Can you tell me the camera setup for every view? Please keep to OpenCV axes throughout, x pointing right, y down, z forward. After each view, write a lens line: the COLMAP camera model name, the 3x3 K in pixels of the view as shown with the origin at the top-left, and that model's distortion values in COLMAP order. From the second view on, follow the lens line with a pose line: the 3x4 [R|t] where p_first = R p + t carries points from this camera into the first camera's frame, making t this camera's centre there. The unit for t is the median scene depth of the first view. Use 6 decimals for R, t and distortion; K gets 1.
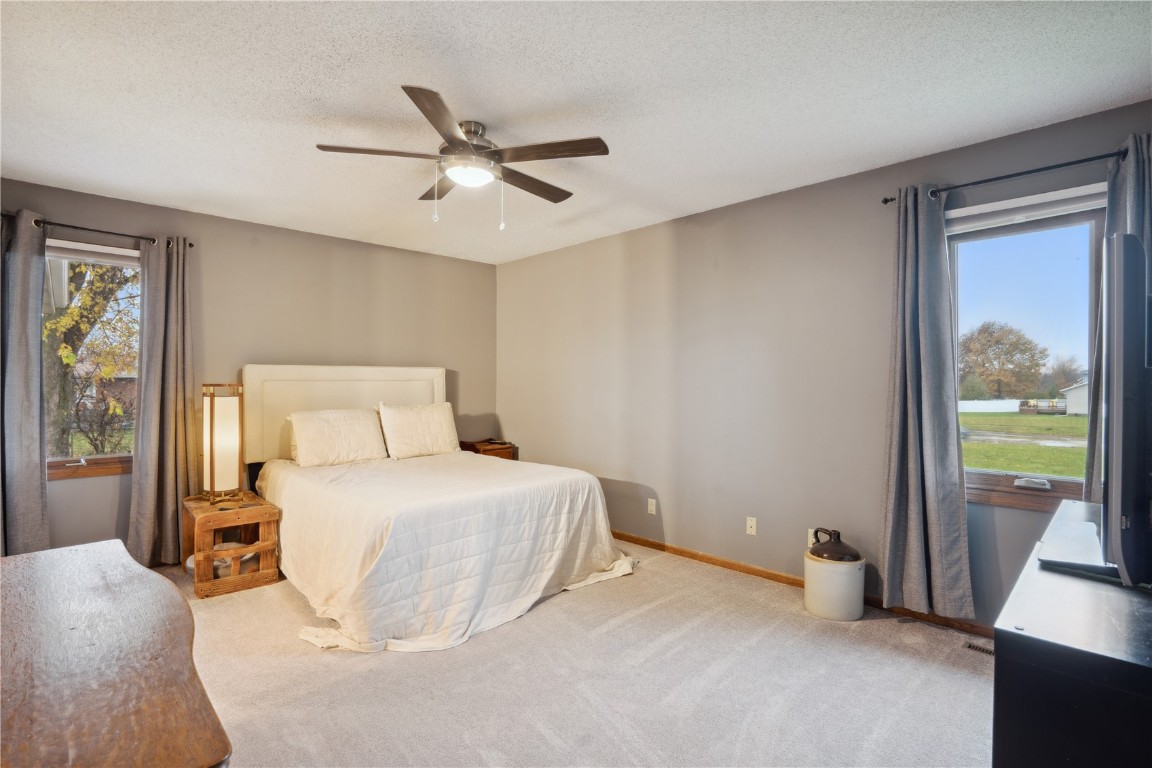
lens RADIAL K [[551.8, 0, 574.3], [0, 551.8, 382.3], [0, 0, 1]] dist [-0.011762, 0.000016]
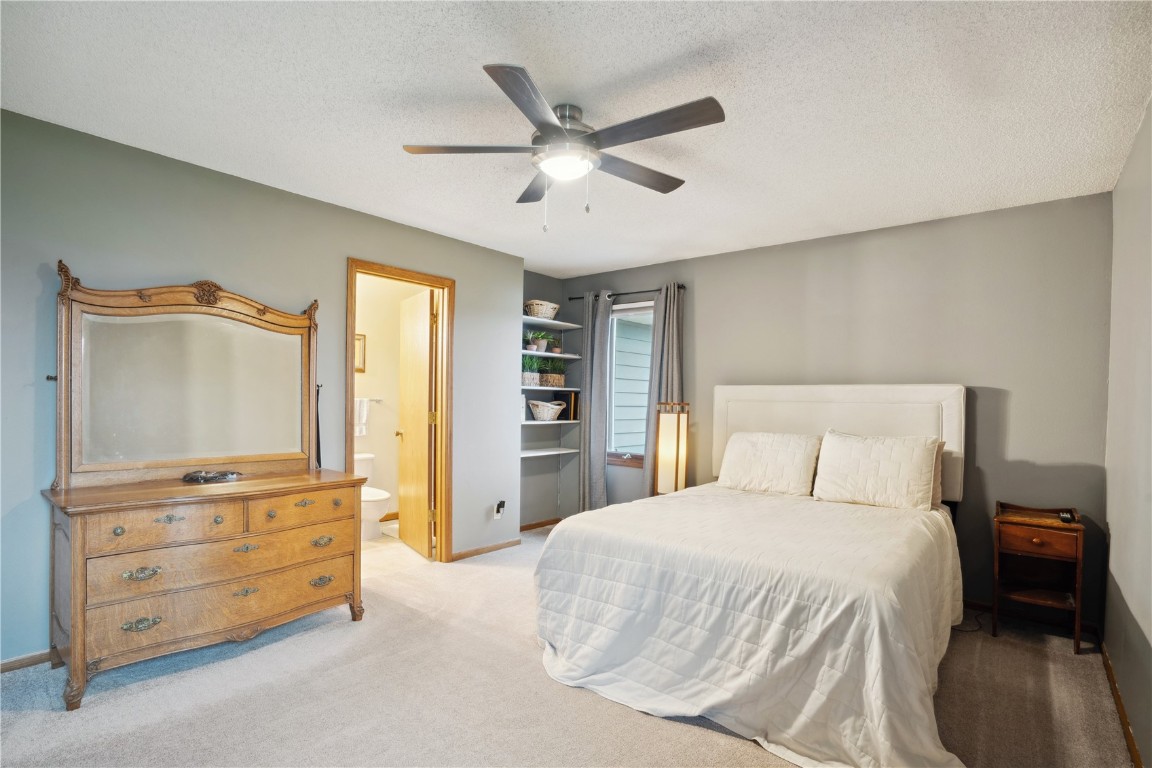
lens RADIAL K [[551.8, 0, 558.6], [0, 551.8, 399.7], [0, 0, 1]] dist [-0.011762, 0.000016]
pose [[0.105955, 0.006159, -0.994352, 0.574856], [-0.014784, 0.999880, 0.004618, -0.005817], [0.994261, 0.014211, 0.106034, 0.718747]]
